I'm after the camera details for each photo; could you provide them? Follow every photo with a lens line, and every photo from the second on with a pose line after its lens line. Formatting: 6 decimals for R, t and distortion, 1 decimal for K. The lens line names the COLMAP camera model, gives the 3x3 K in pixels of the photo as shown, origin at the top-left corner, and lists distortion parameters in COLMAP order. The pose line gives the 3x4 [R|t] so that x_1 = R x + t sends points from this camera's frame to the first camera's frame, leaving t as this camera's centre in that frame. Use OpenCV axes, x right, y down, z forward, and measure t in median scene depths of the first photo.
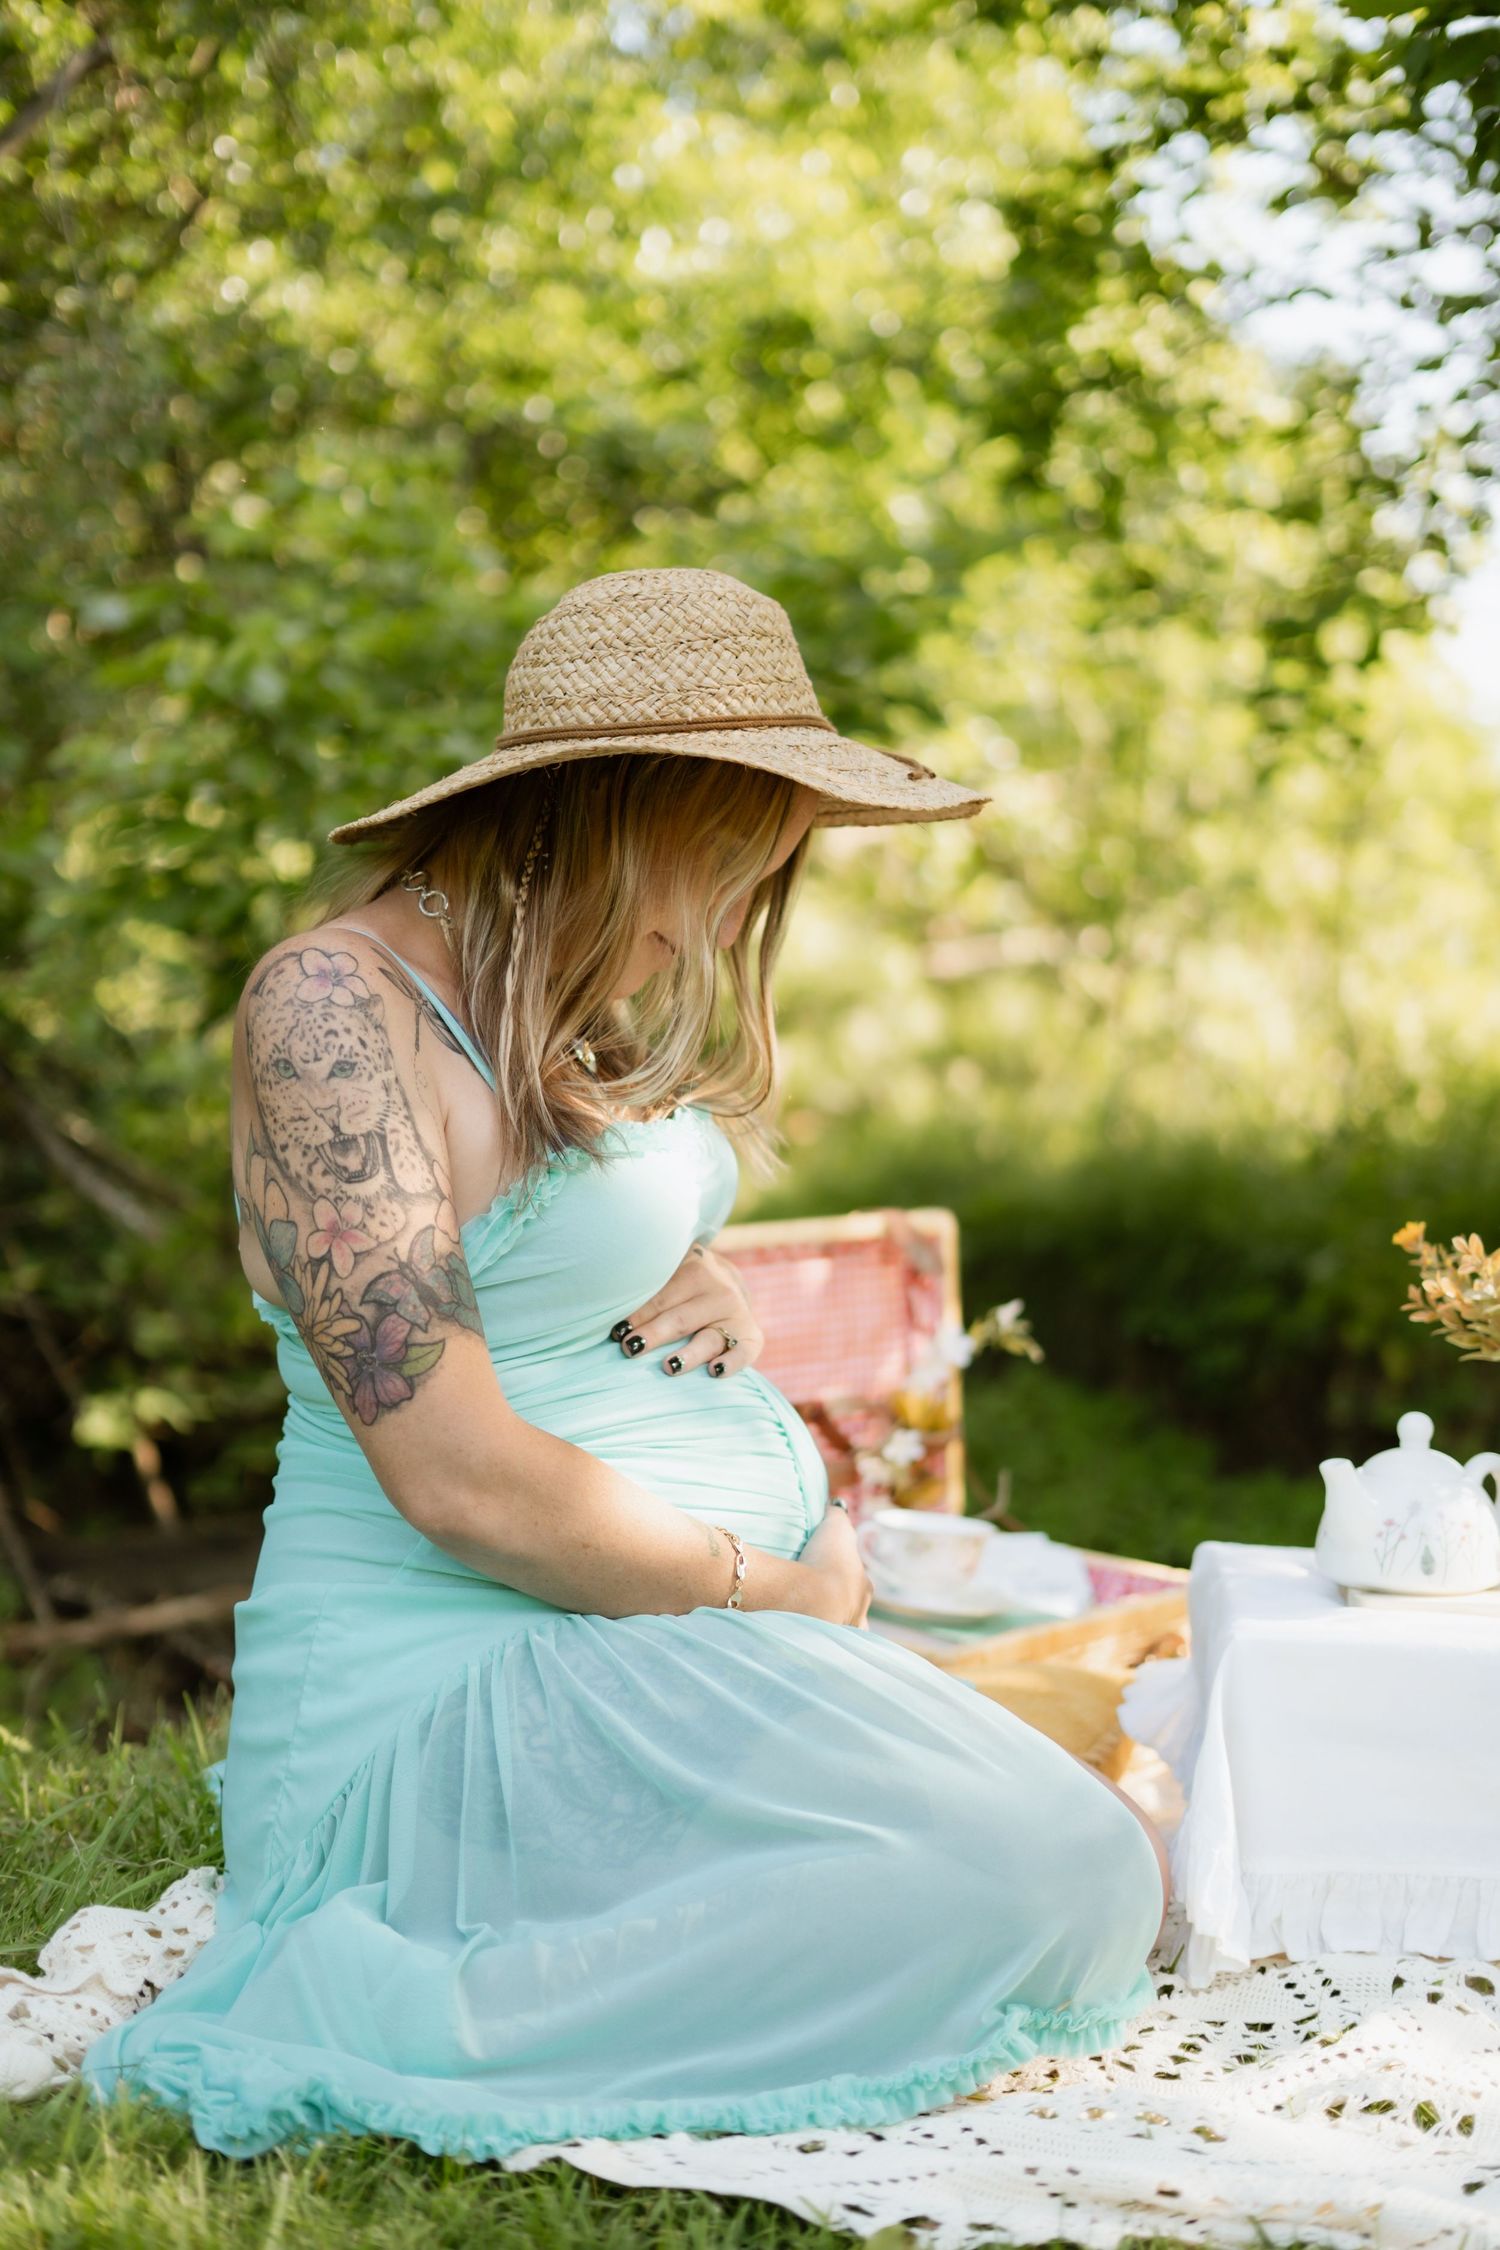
lens RADIAL K [[3343.5, 0, 750.6], [0, 3343.5, 1169.7], [0, 0, 1]] dist [-0.135159, 0.180515]
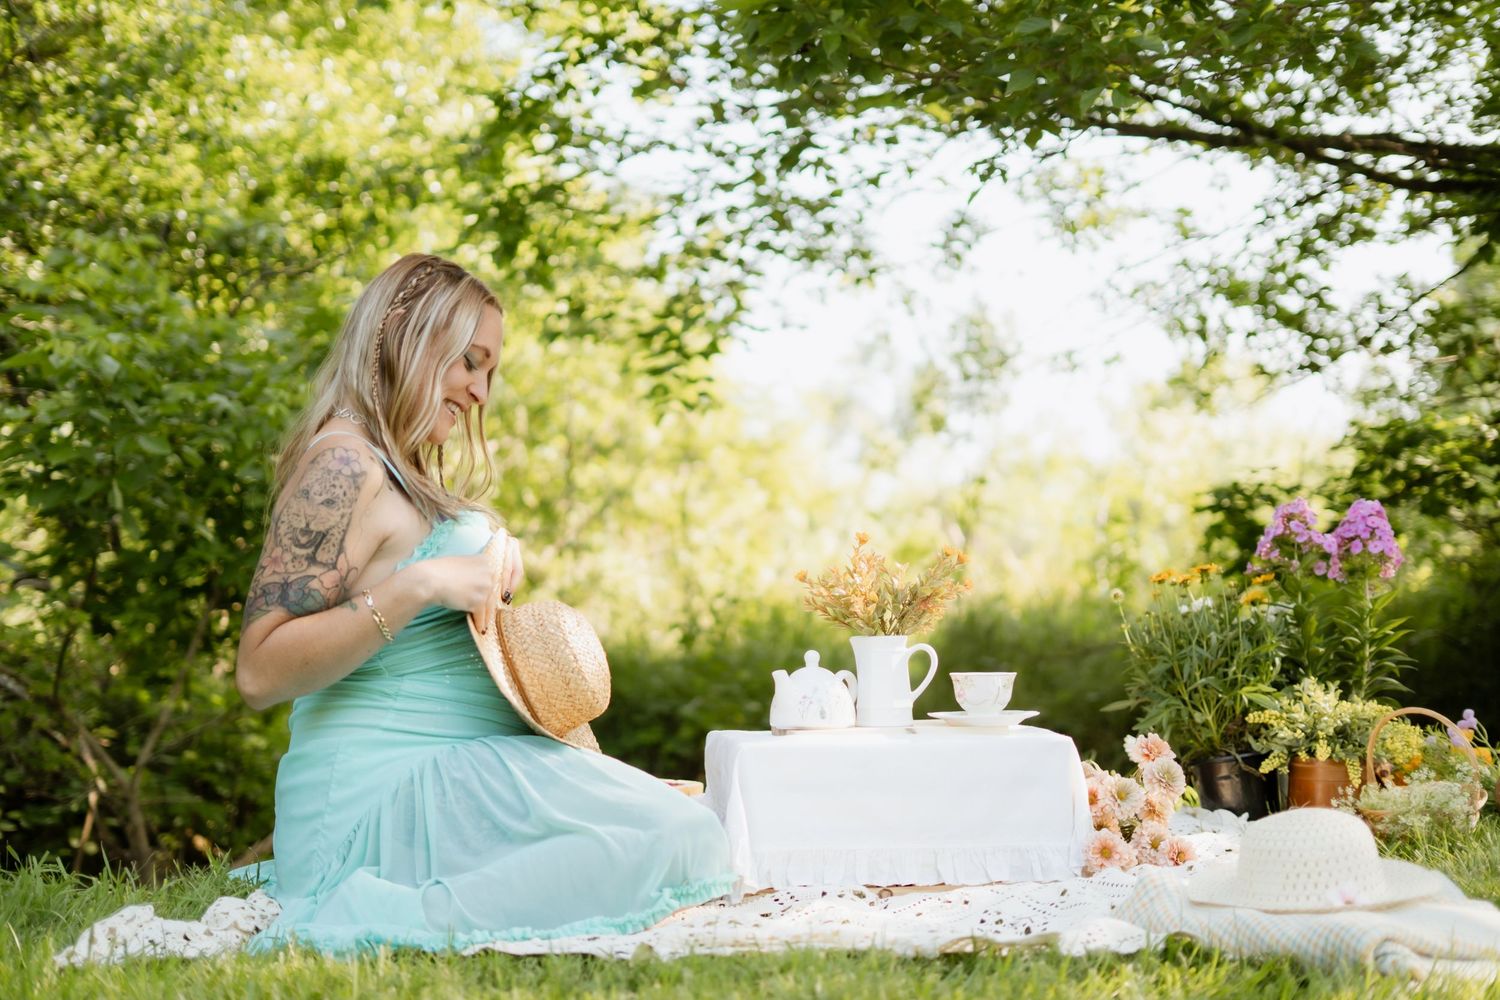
lens RADIAL K [[2229.0, 0, 750.0], [0, 2229.0, 500.0], [0, 0, 1]] dist [-0.135159, 0.180515]
pose [[0.975081, -0.025212, 0.220410, -0.045855], [0.046976, 0.994457, -0.094068, 0.031125], [-0.216817, 0.102078, 0.970861, -0.122588]]
